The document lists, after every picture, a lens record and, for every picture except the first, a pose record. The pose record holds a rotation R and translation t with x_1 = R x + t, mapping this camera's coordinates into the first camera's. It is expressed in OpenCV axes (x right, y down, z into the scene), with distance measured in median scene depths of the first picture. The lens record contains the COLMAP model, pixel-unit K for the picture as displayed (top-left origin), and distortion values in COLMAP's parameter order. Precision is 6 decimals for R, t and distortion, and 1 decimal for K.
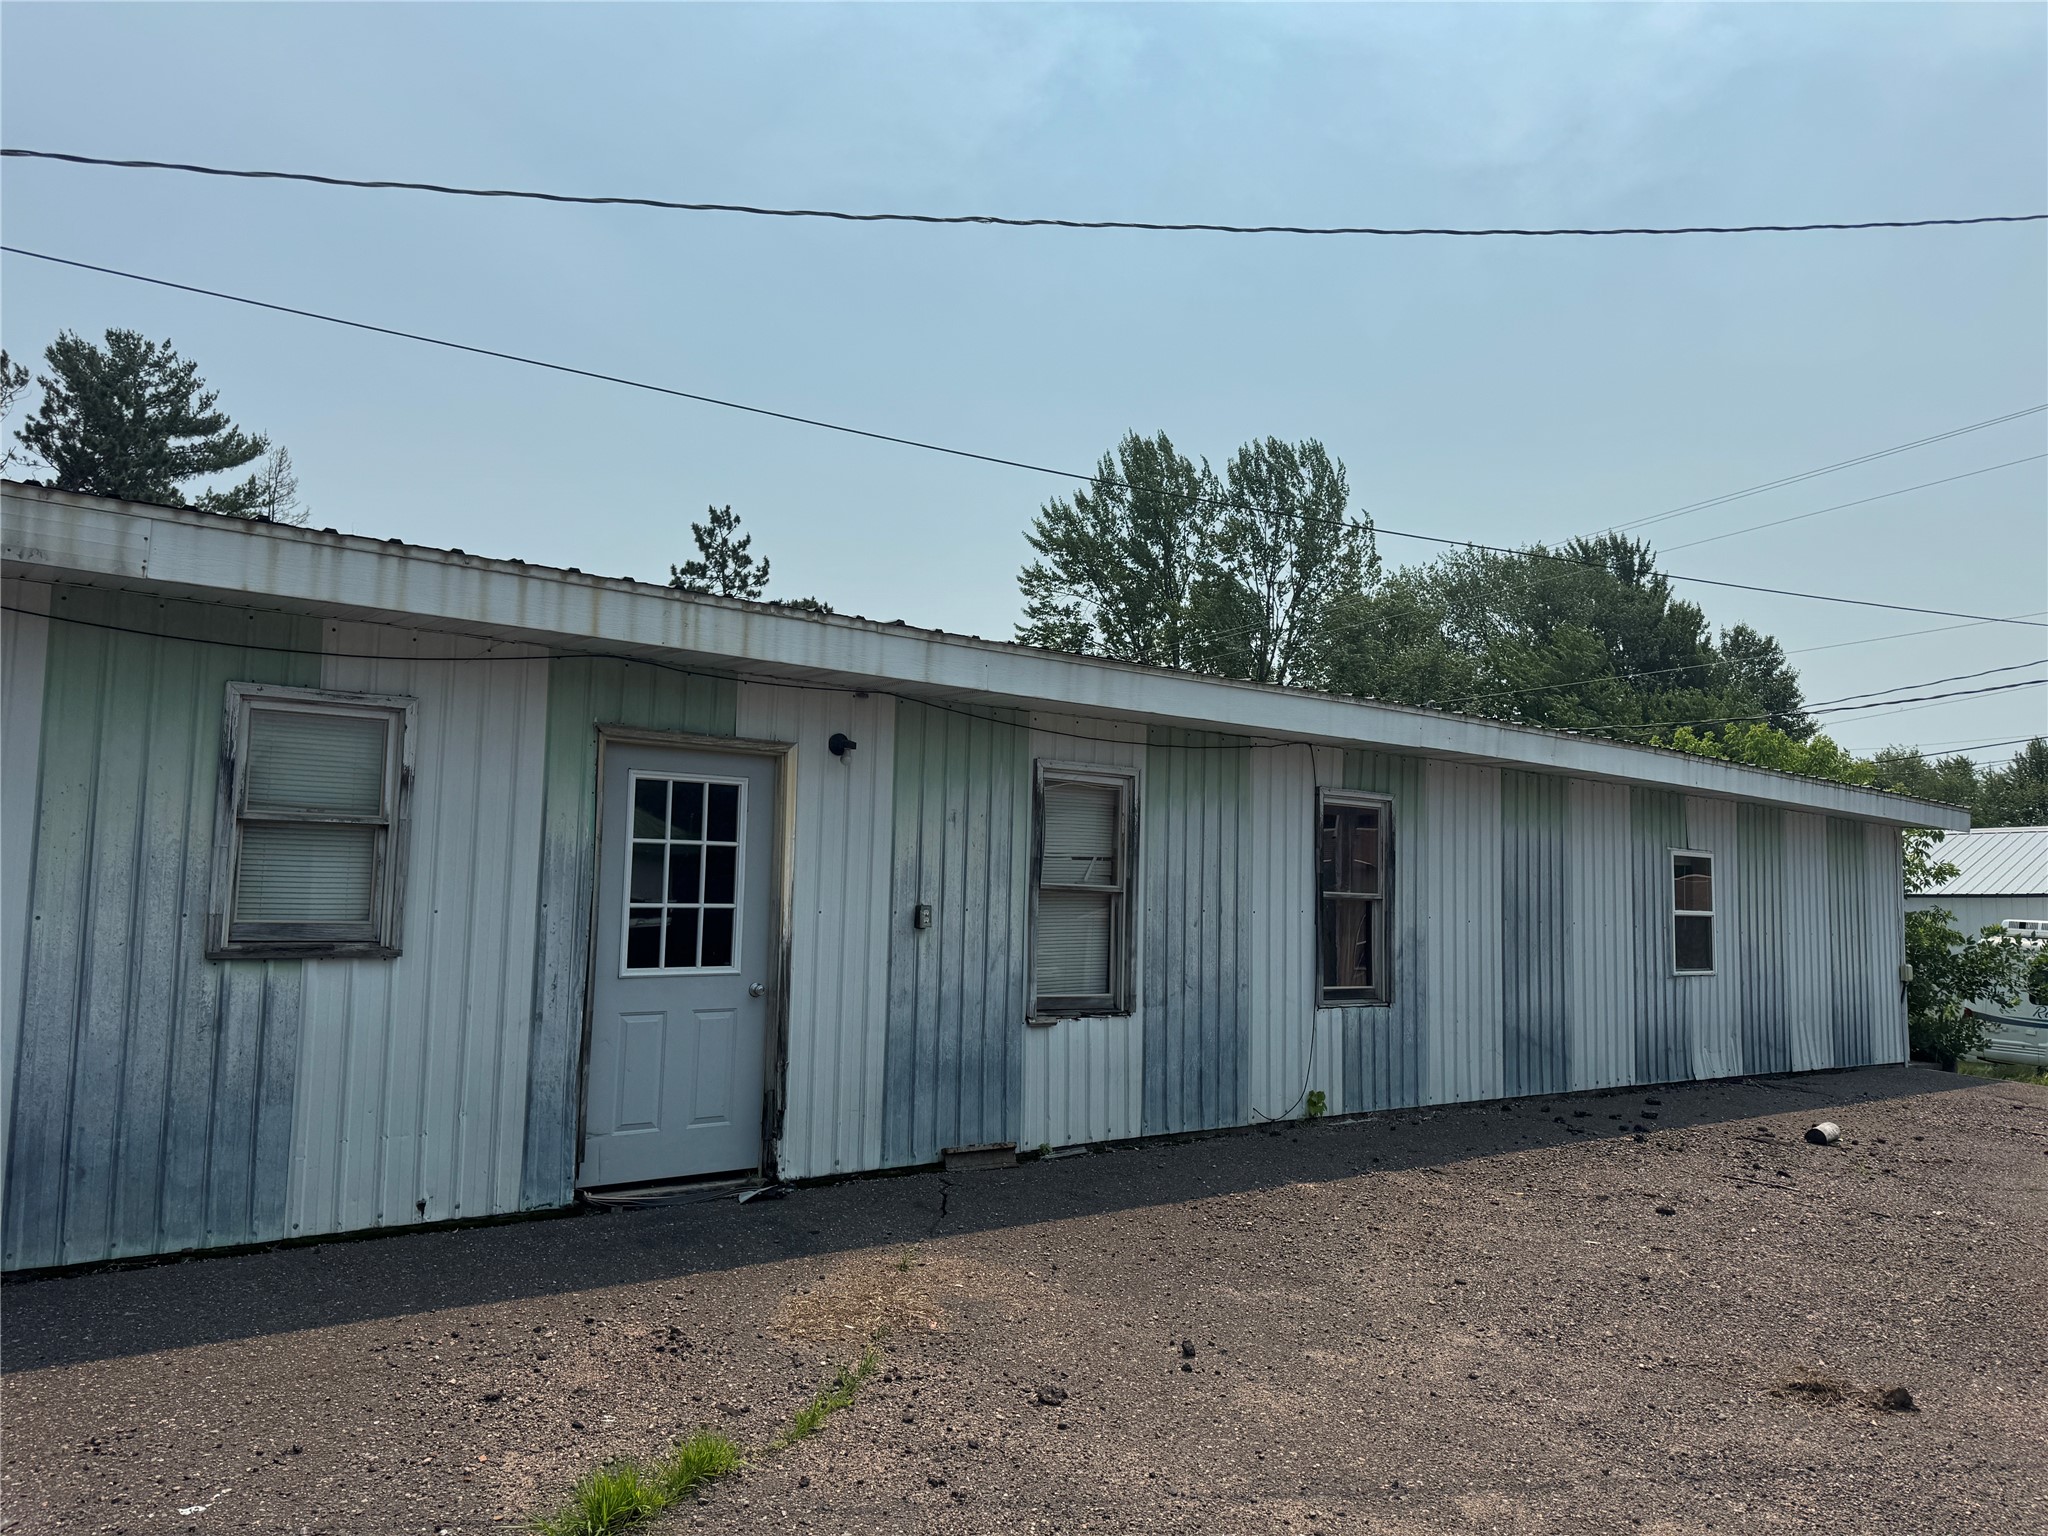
lens RADIAL K [[1424.4, 0, 1024.5], [0, 1424.4, 756.4], [0, 0, 1]] dist [0.054053, -0.022680]
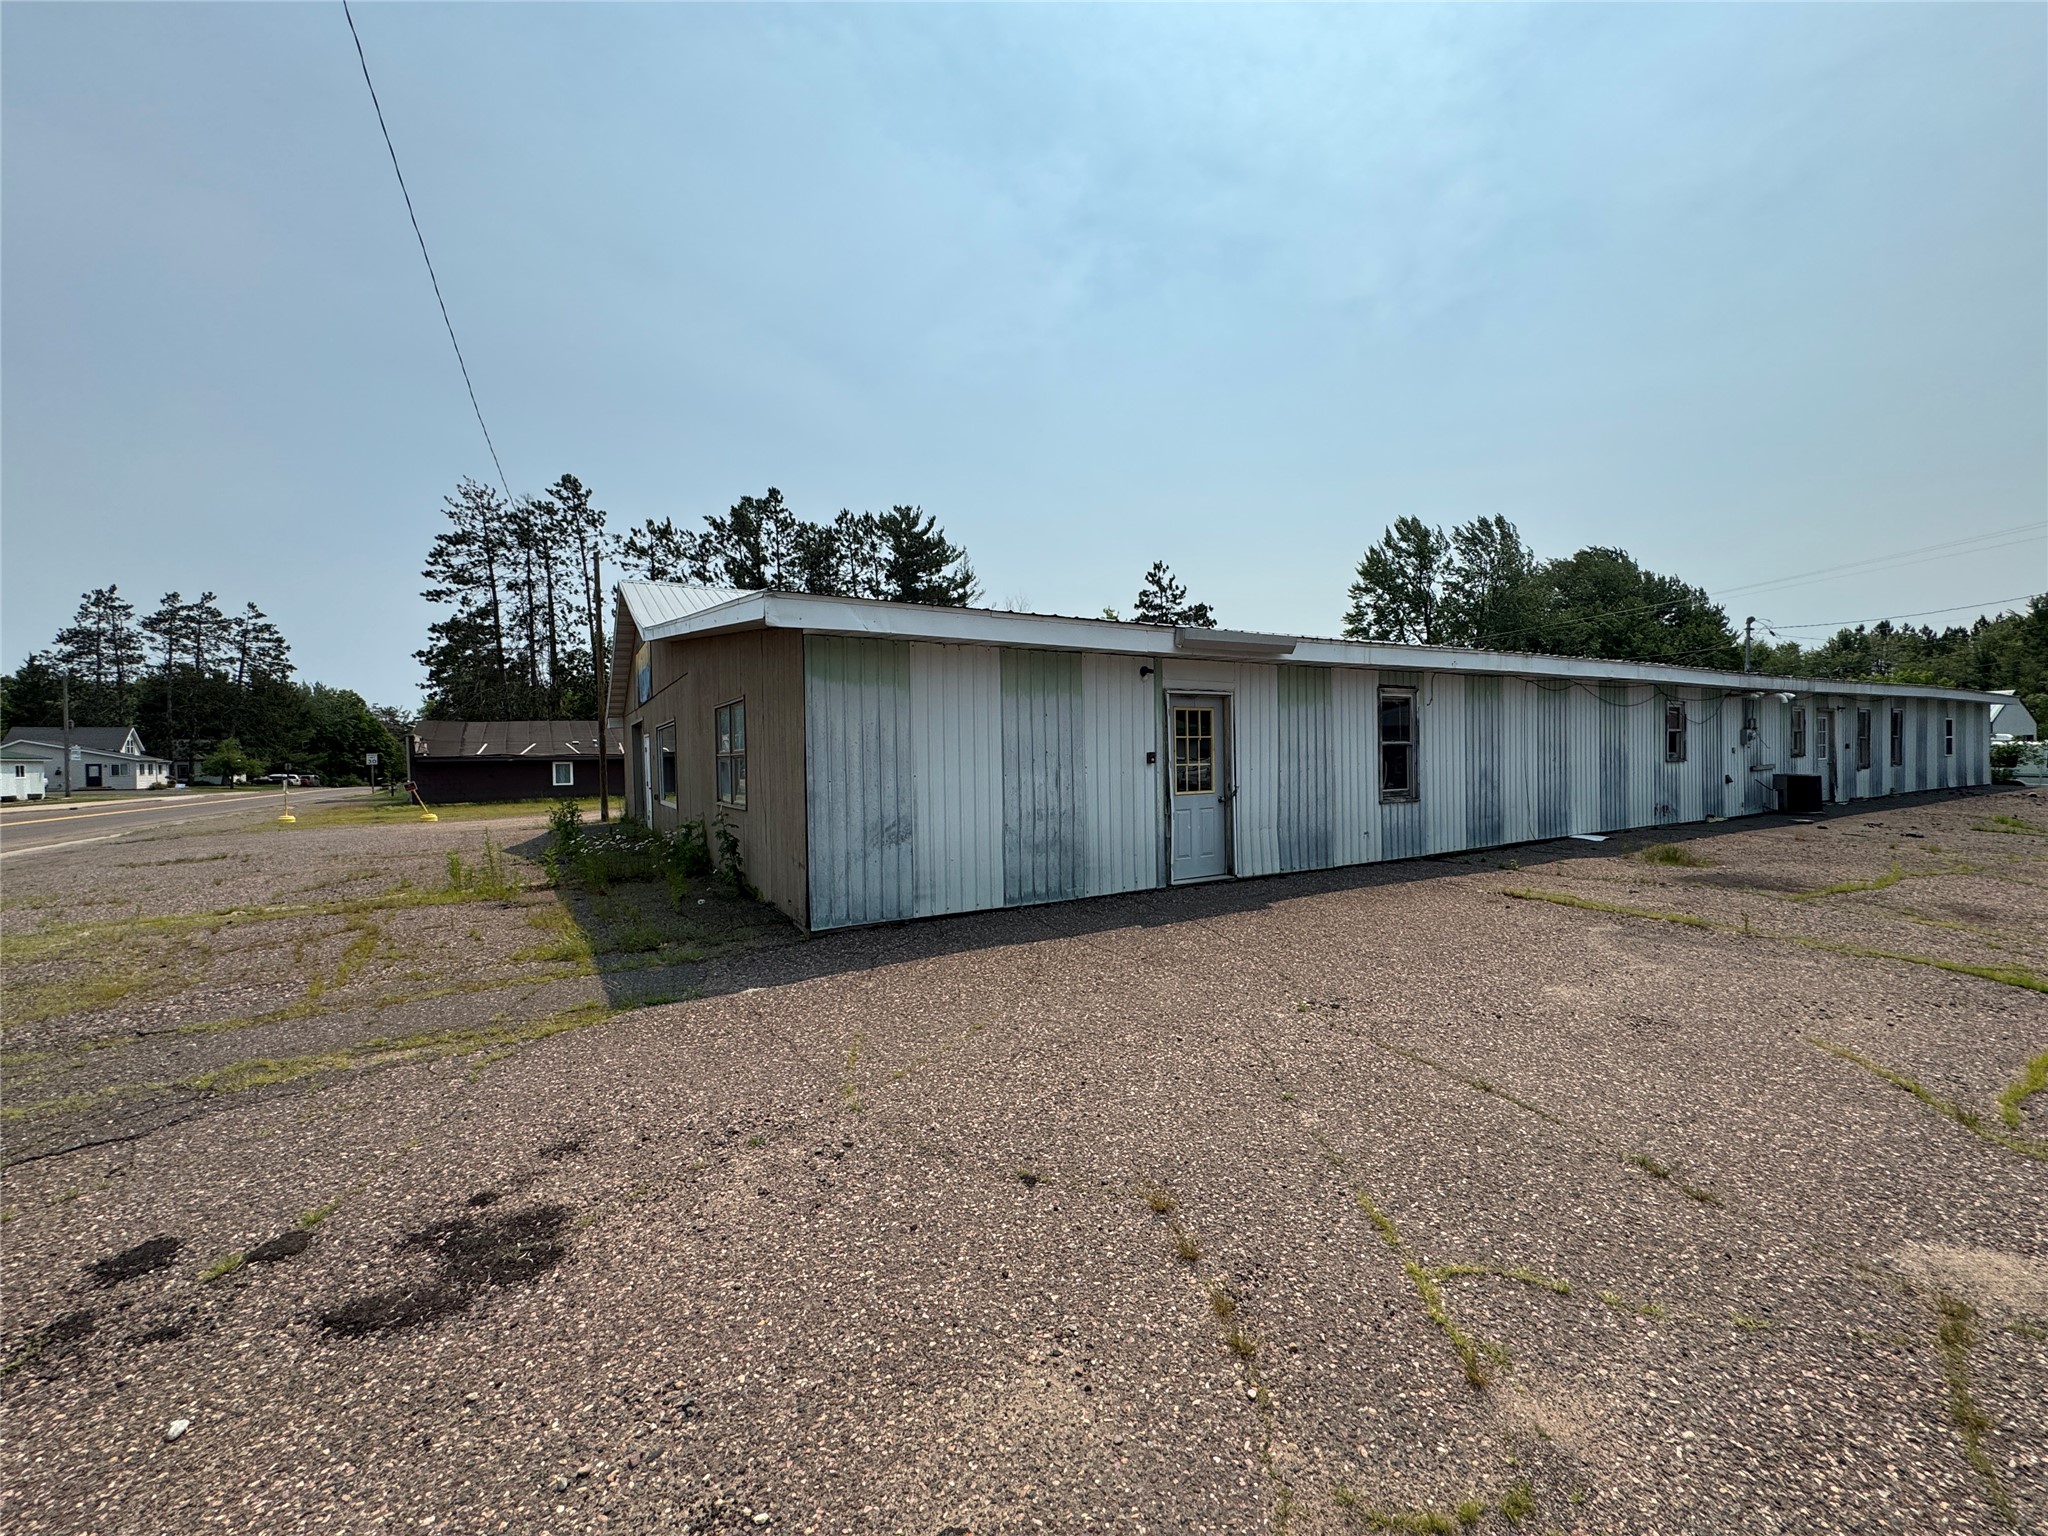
lens RADIAL K [[823.1, 0, 1036.2], [0, 823.1, 766.7], [0, 0, 1]] dist [0.000888, 0.000675]
pose [[0.997028, -0.040037, -0.065818, -0.347278], [0.047090, 0.992887, 0.109350, -0.030496], [0.060972, -0.112124, 0.991822, -0.231437]]
